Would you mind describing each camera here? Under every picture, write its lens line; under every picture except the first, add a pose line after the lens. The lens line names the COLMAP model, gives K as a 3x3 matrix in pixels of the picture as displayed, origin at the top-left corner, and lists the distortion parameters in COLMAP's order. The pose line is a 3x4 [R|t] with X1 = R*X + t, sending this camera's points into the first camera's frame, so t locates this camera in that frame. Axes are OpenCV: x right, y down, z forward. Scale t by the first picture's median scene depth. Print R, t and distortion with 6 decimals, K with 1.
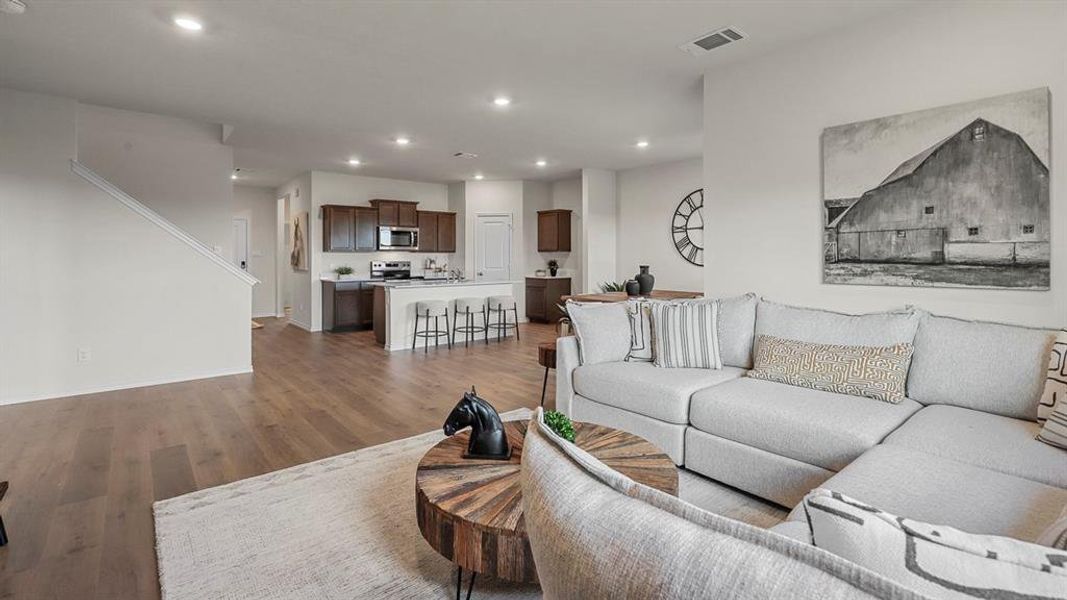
lens RADIAL K [[483.2, 0, 534.5], [0, 483.2, 255.9], [0, 0, 1]] dist [-0.000235, -0.000146]
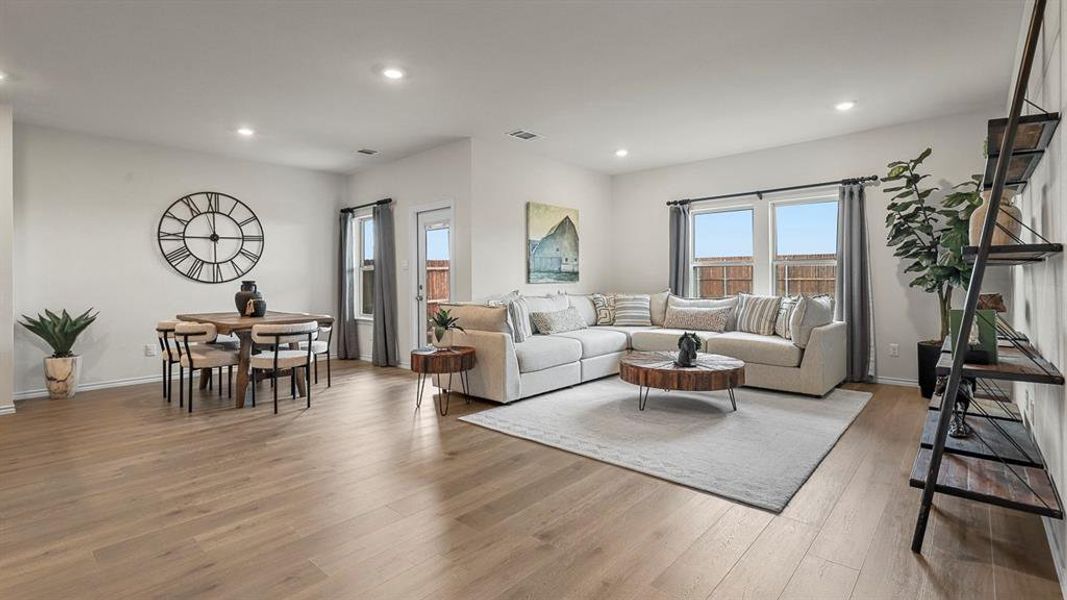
lens RADIAL K [[489.4, 0, 538.7], [0, 489.4, 276.6], [0, 0, 1]] dist [0.000841, -0.000070]
pose [[-0.150096, 0.009640, 0.988624, -0.573809], [0.007559, 0.999934, -0.008602, 0.020819], [-0.988642, 0.006181, -0.150159, 0.550880]]
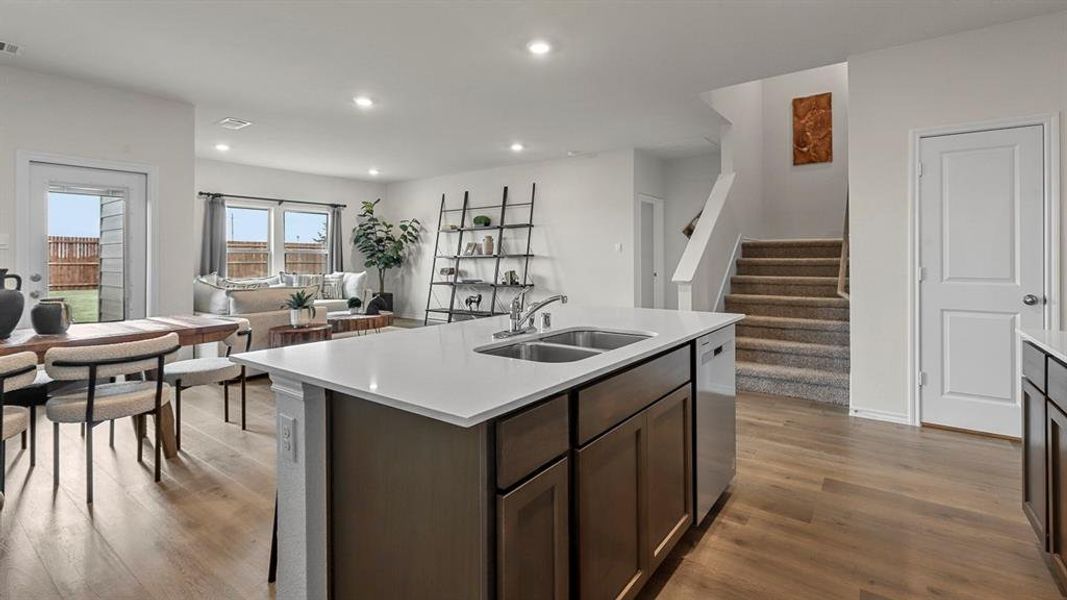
lens RADIAL K [[483.2, 0, 534.5], [0, 483.2, 255.9], [0, 0, 1]] dist [-0.000235, -0.000146]
pose [[-0.969344, 0.004140, -0.245671, -0.103940], [0.005218, 0.999979, -0.003735, 0.010676], [0.245651, -0.004902, -0.969346, 1.303241]]
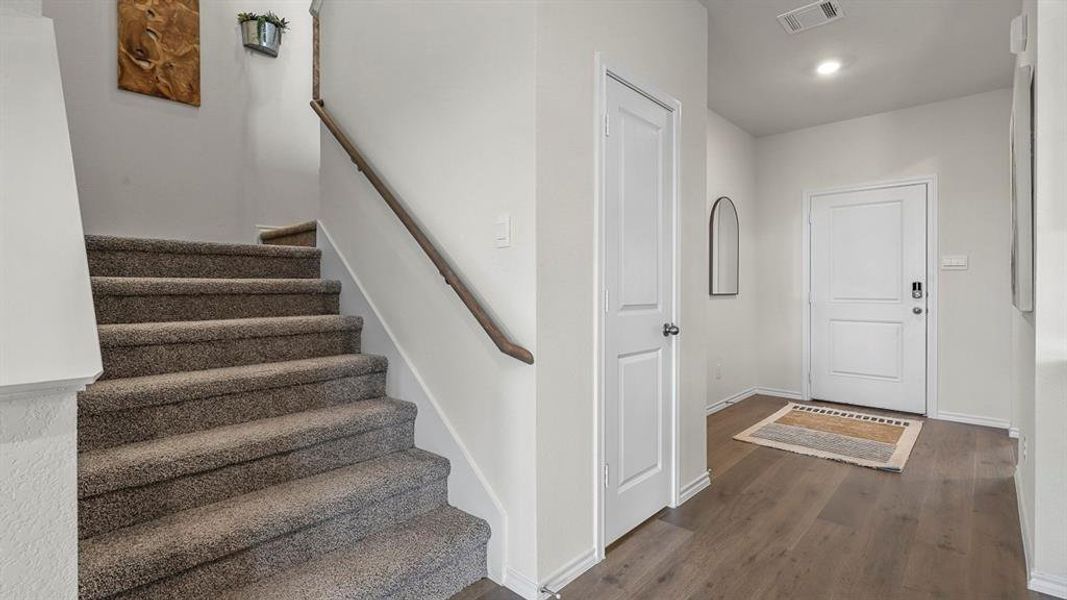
lens RADIAL K [[490.7, 0, 535.5], [0, 490.7, 287.0], [0, 0, 1]] dist [0.001818, 0.000292]
pose [[0.137869, -0.000504, -0.990450, -0.309304], [0.004232, 0.999991, 0.000080, 0.020391], [0.990441, -0.004203, 0.137870, 0.853012]]
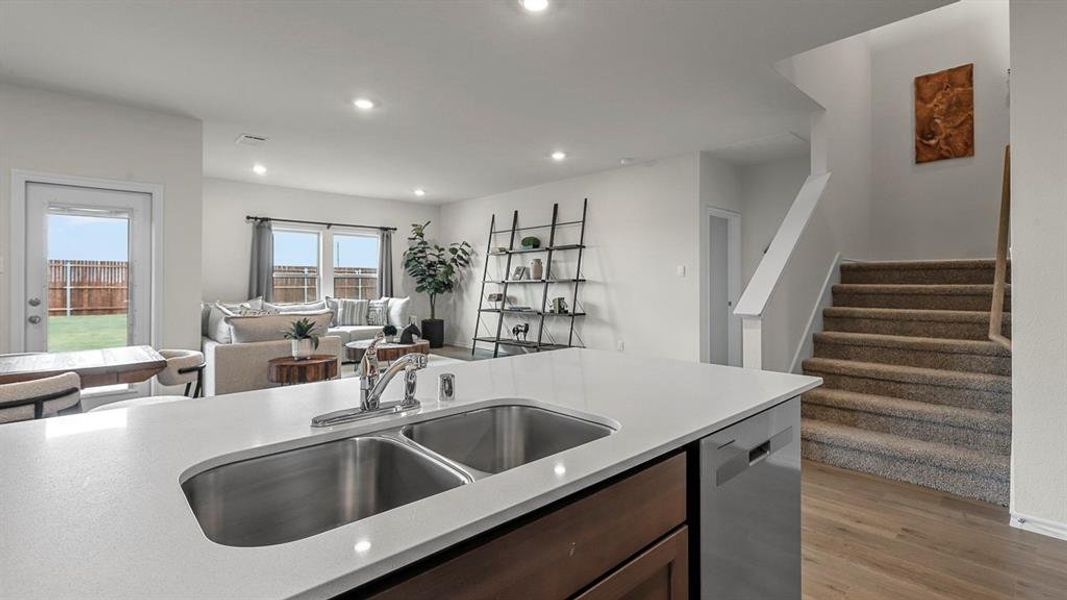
lens RADIAL K [[480.9, 0, 534.9], [0, 480.9, 281.6], [0, 0, 1]] dist [0.000568, -0.000185]
pose [[-0.997547, 0.002118, -0.069971, -0.201781], [0.002378, 0.999991, -0.003637, 0.011311], [0.069963, -0.003795, -0.997542, 1.197289]]
